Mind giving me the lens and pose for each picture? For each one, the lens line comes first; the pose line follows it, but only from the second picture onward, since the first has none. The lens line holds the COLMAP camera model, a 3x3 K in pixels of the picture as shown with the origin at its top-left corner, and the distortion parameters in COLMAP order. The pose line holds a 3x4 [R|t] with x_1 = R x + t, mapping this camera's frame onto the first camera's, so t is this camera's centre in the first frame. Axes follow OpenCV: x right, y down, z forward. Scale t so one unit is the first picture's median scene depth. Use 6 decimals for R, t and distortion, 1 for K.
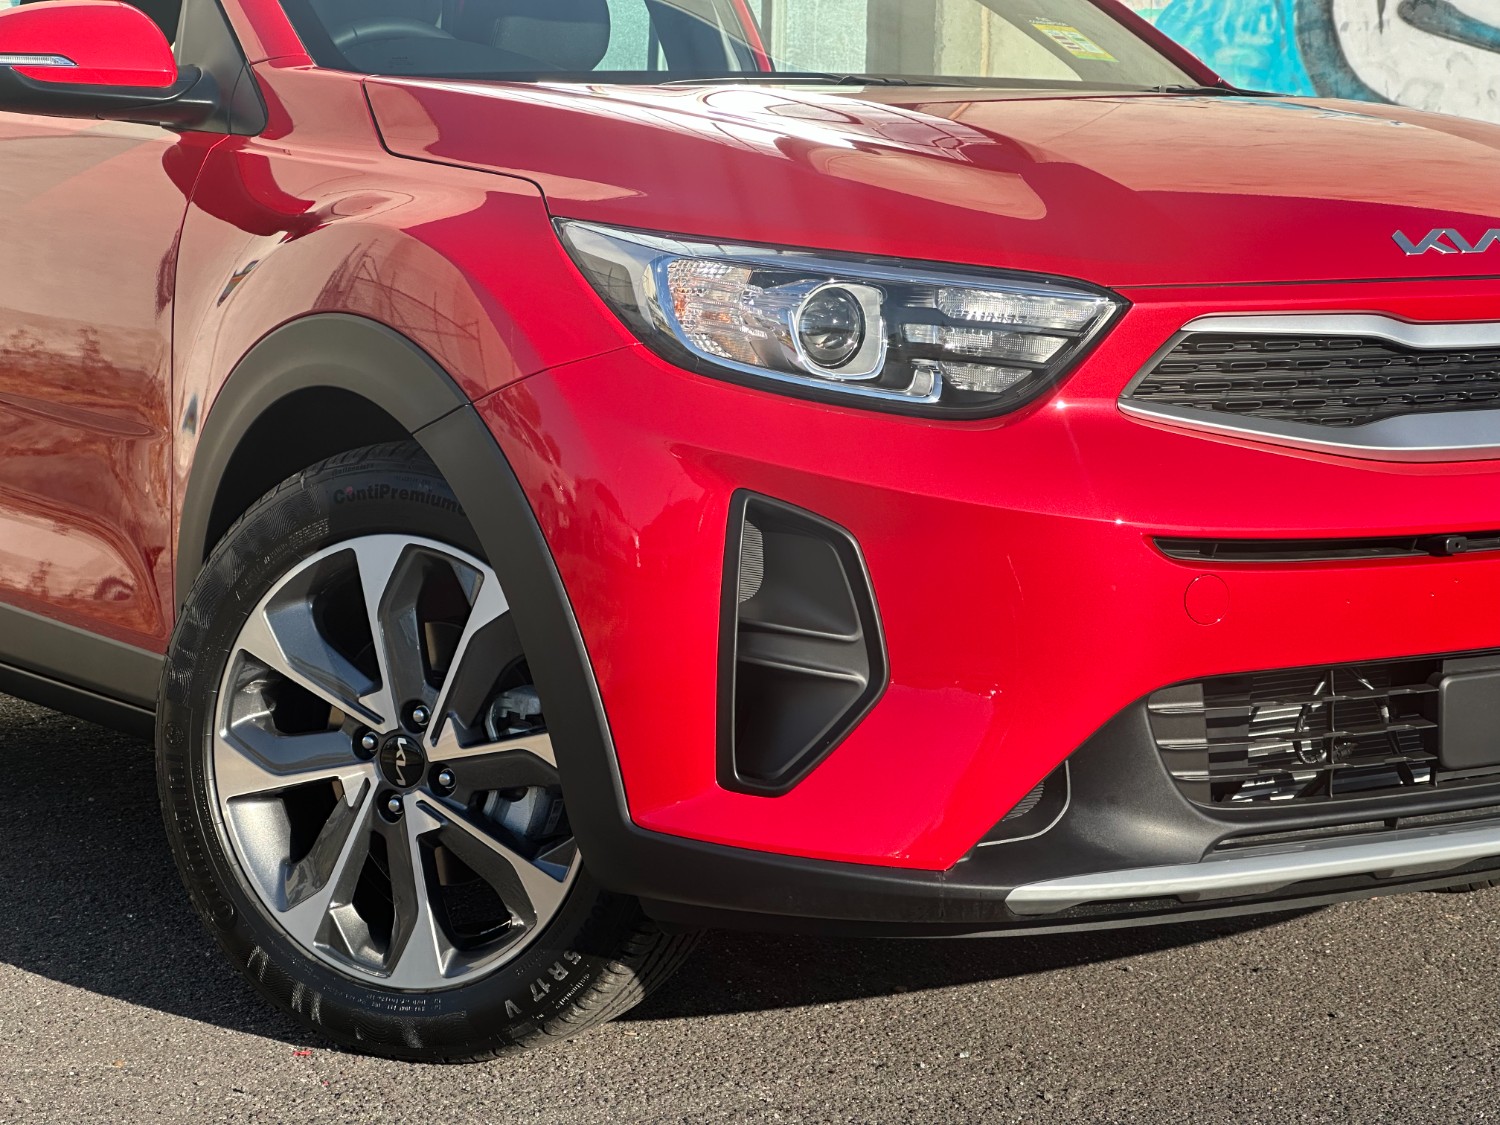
lens RADIAL K [[3364.2, 0, 749.1], [0, 3364.2, 549.1], [0, 0, 1]] dist [0.200727, 0.000000]
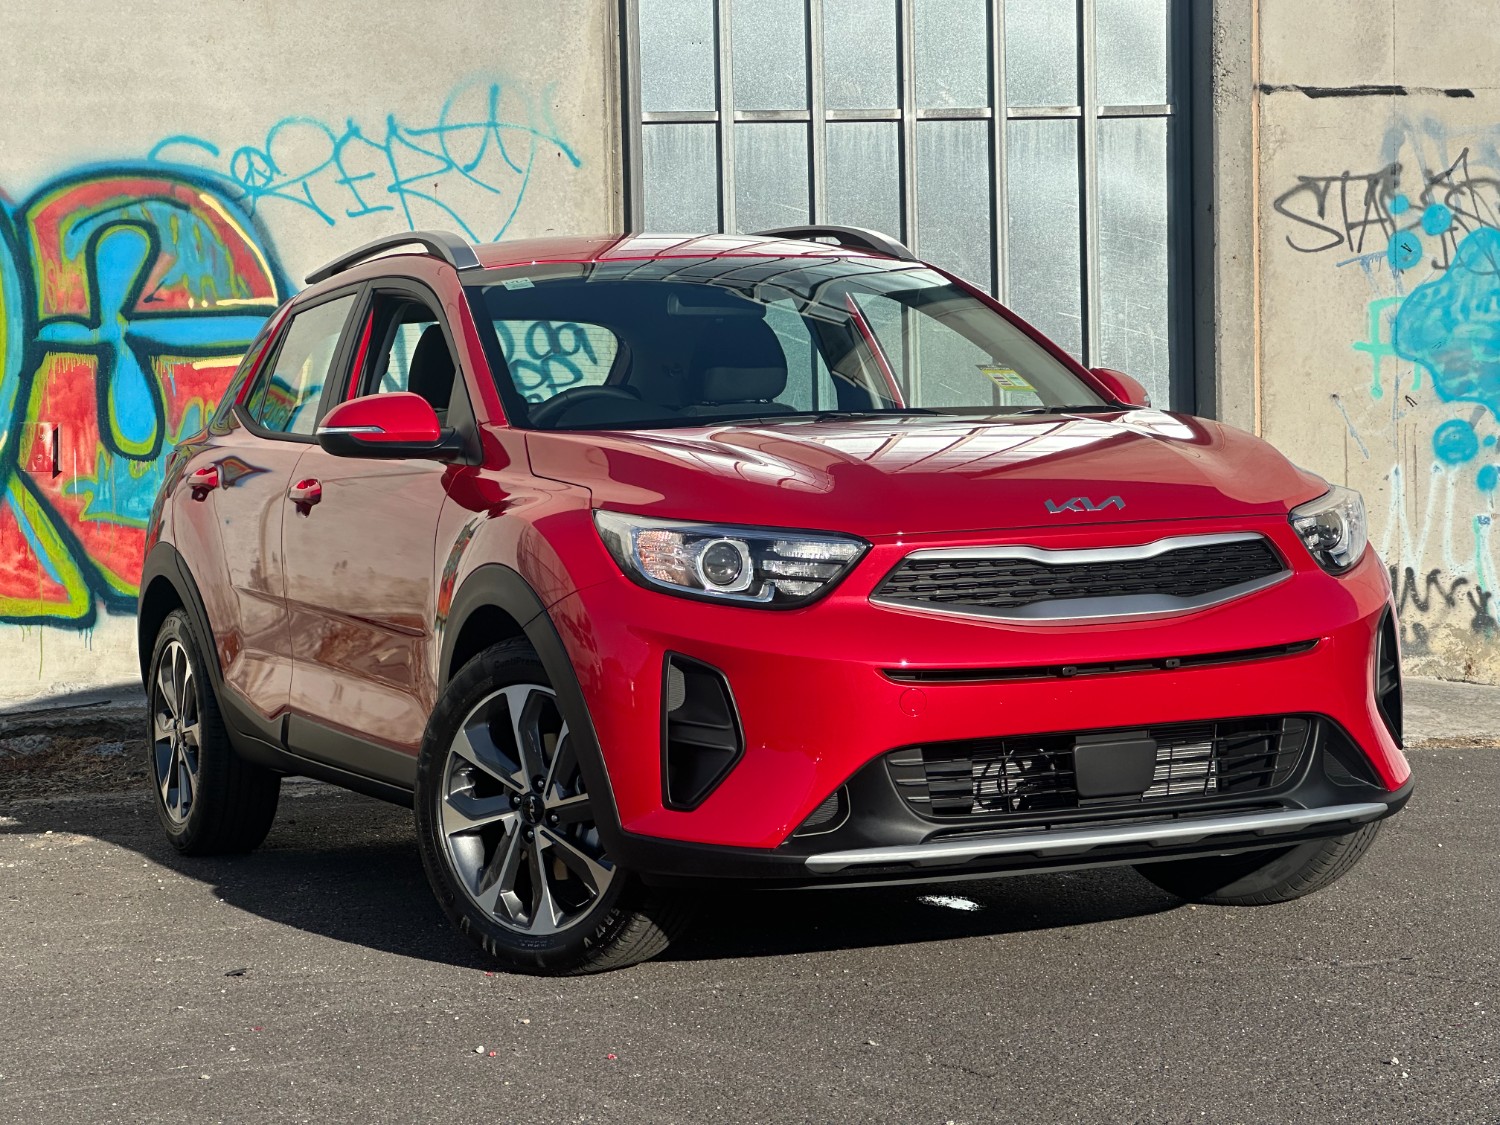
lens RADIAL K [[3364.2, 0, 748.9], [0, 3364.2, 537.8], [0, 0, 1]] dist [0.200727, 0.000000]
pose [[0.979649, -0.035084, -0.197626, 0.379303], [0.020153, 0.996822, -0.077065, 0.060259], [0.199702, 0.071514, 0.977244, -0.770542]]
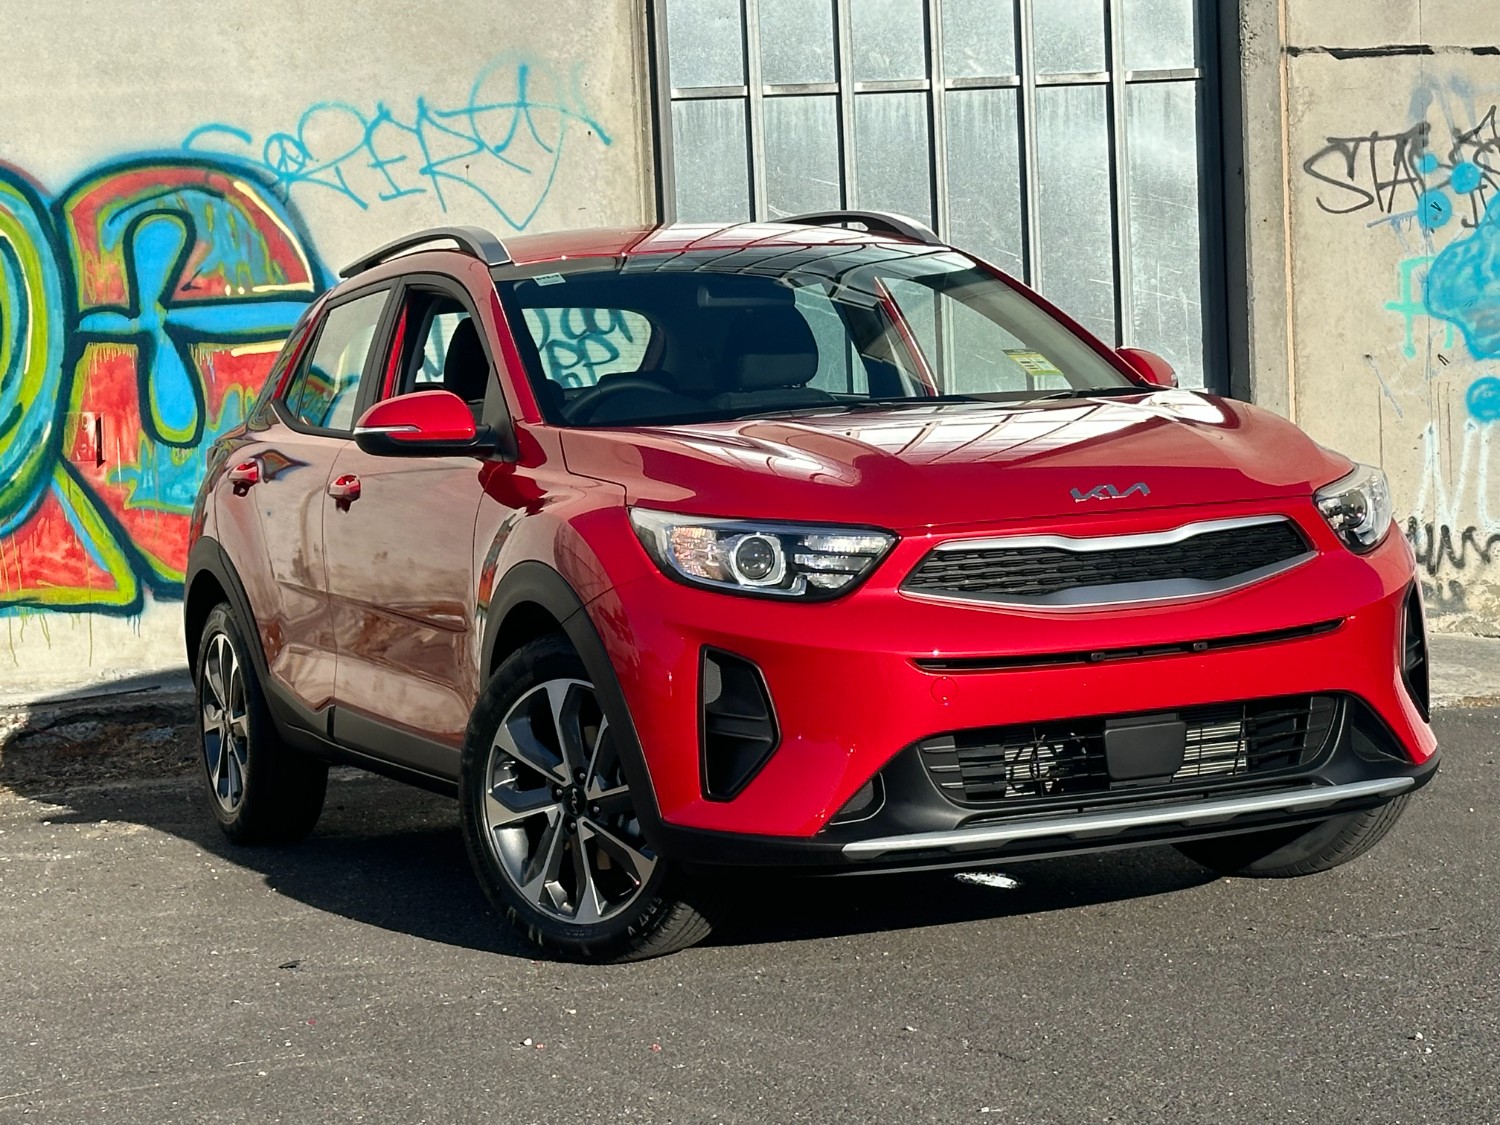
lens RADIAL K [[3378.4, 0, 757.7], [0, 3378.4, 581.5], [0, 0, 1]] dist [0.130834, 0.000000]
pose [[0.976548, -0.051275, -0.209104, 0.393390], [0.041481, 0.997839, -0.050956, 0.041823], [0.211265, 0.041087, 0.976565, -0.804171]]
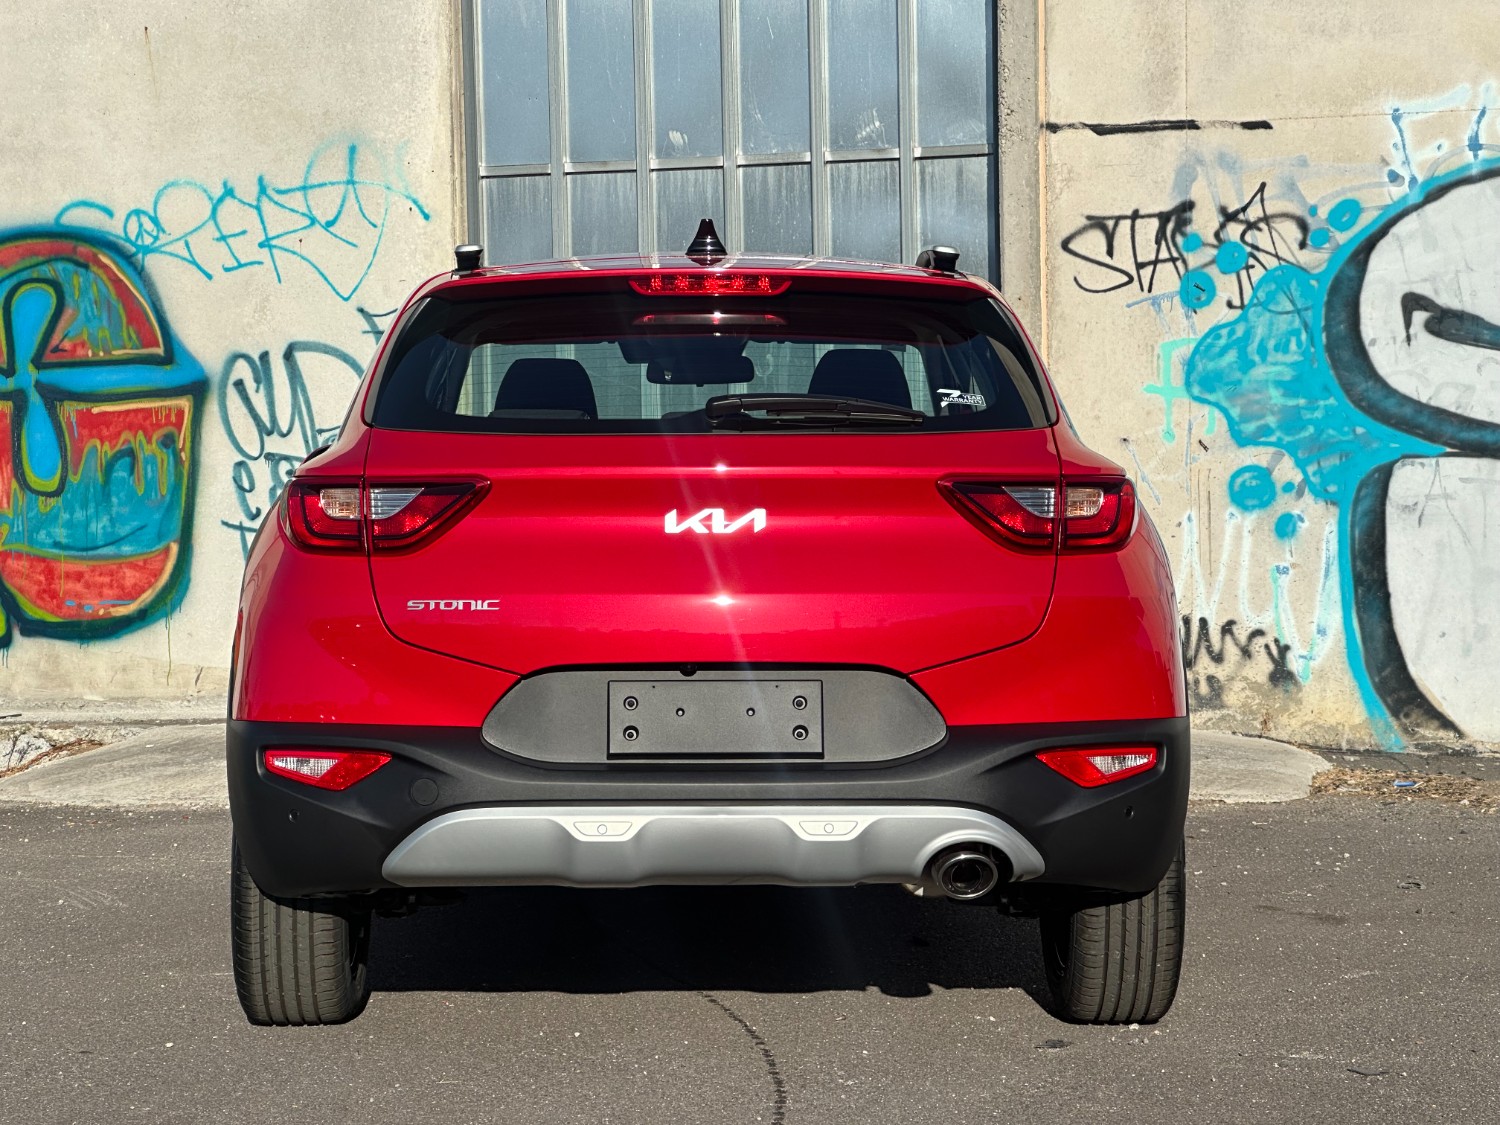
lens RADIAL K [[3364.2, 0, 751.6], [0, 3364.2, 551.3], [0, 0, 1]] dist [0.200727, 0.000000]
pose [[0.839846, -0.020422, -0.542441, 1.881834], [-0.020815, 0.997345, -0.069776, 0.010696], [0.542426, 0.069892, 0.837191, -0.255169]]
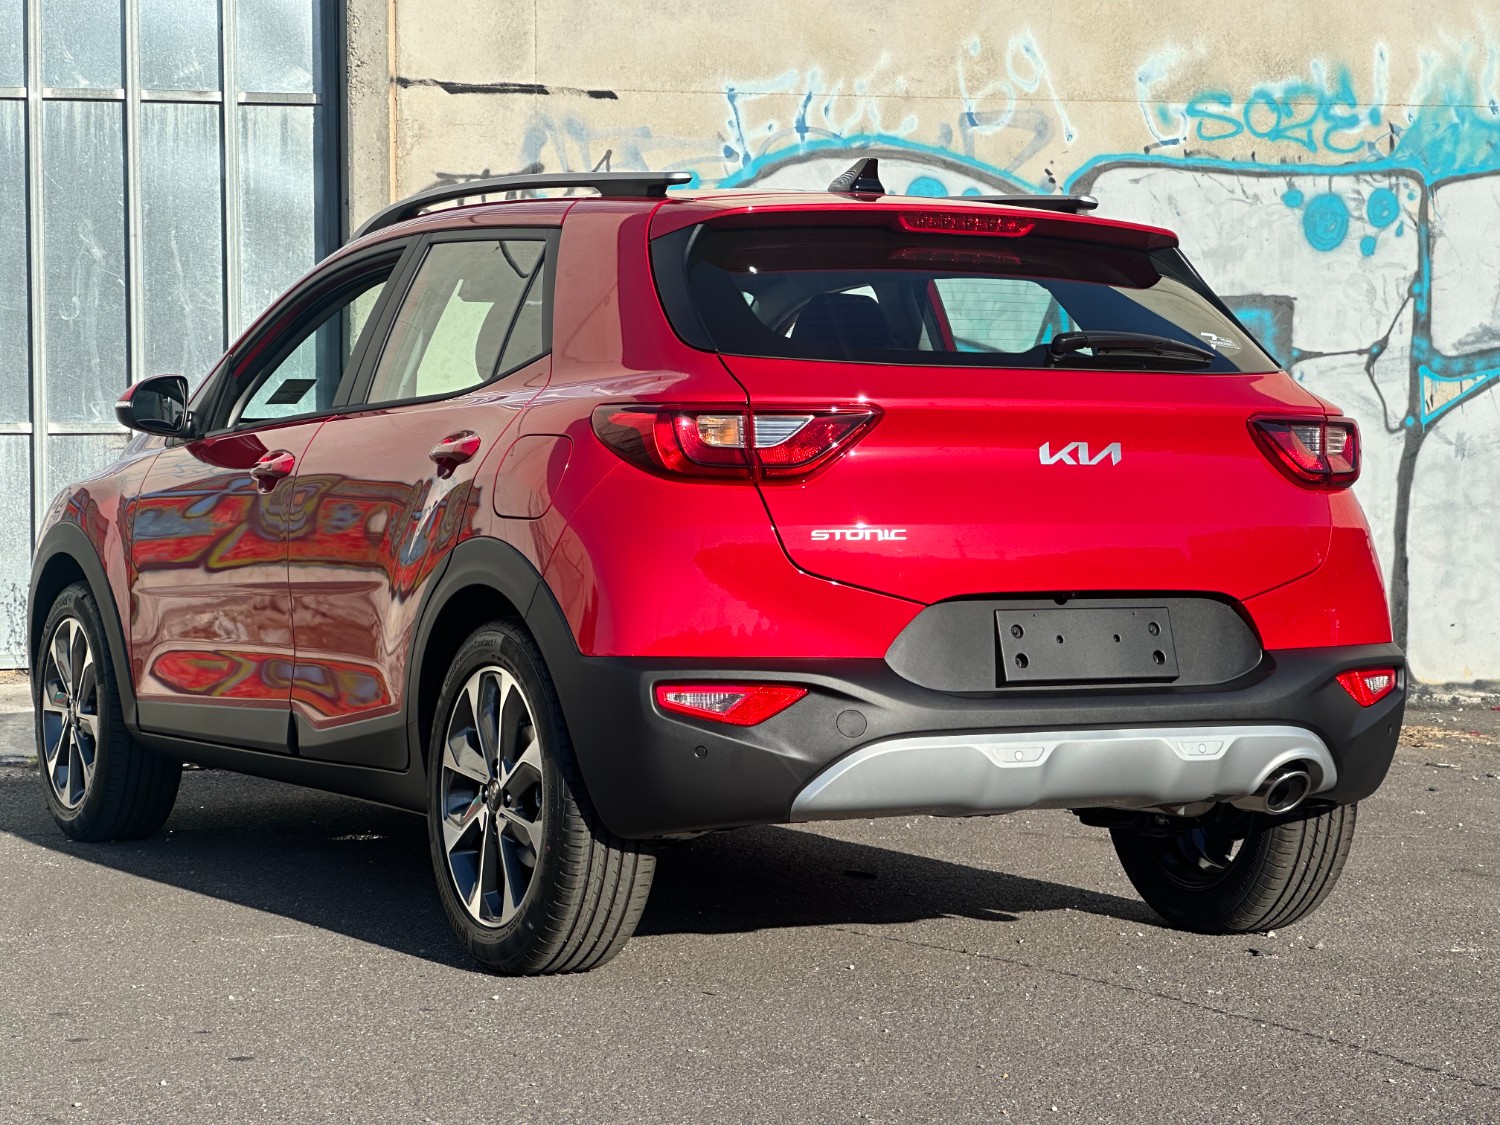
lens RADIAL K [[3364.2, 0, 780.9], [0, 3364.2, 526.2], [0, 0, 1]] dist [0.200727, 0.000000]
pose [[0.994053, -0.018501, -0.107310, 0.989756], [0.010618, 0.997233, -0.073575, 0.040990], [0.108374, 0.071998, 0.991499, -0.581754]]
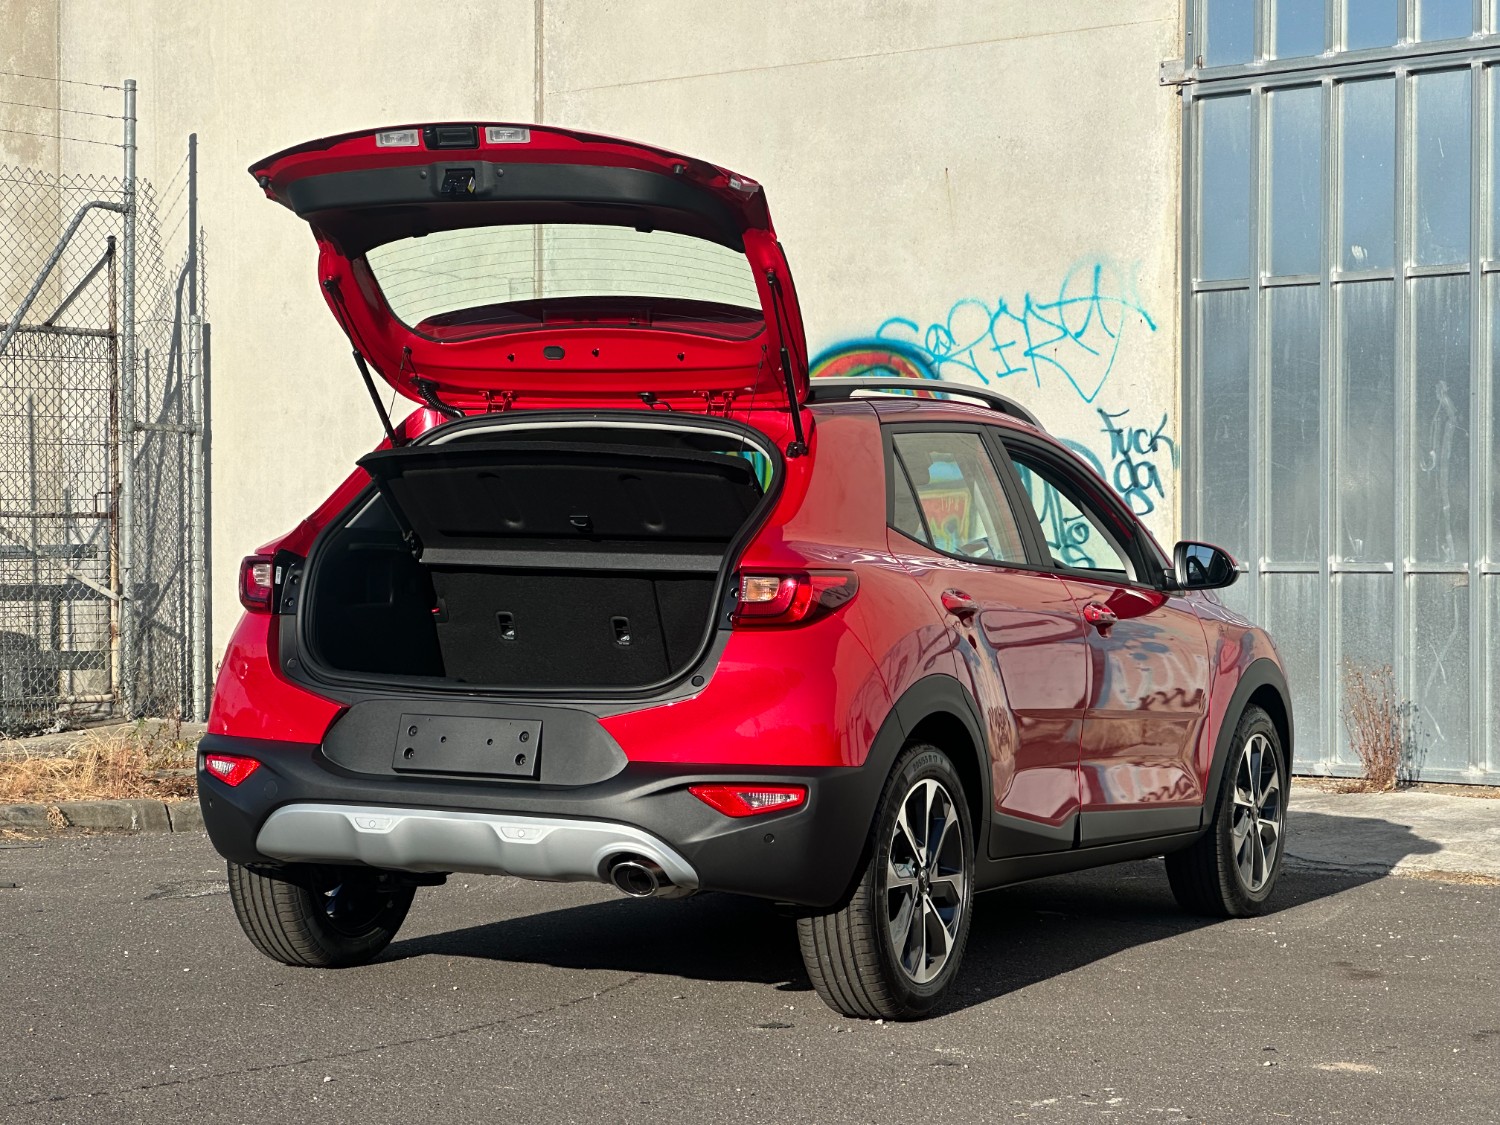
lens RADIAL K [[3364.2, 0, 740.6], [0, 3364.2, 505.2], [0, 0, 1]] dist [0.200727, 0.000000]
pose [[0.493626, -0.028901, -0.869194, 2.957290], [-0.083705, 0.993229, -0.080562, -0.016389], [0.865636, 0.112523, 0.487865, 0.217672]]
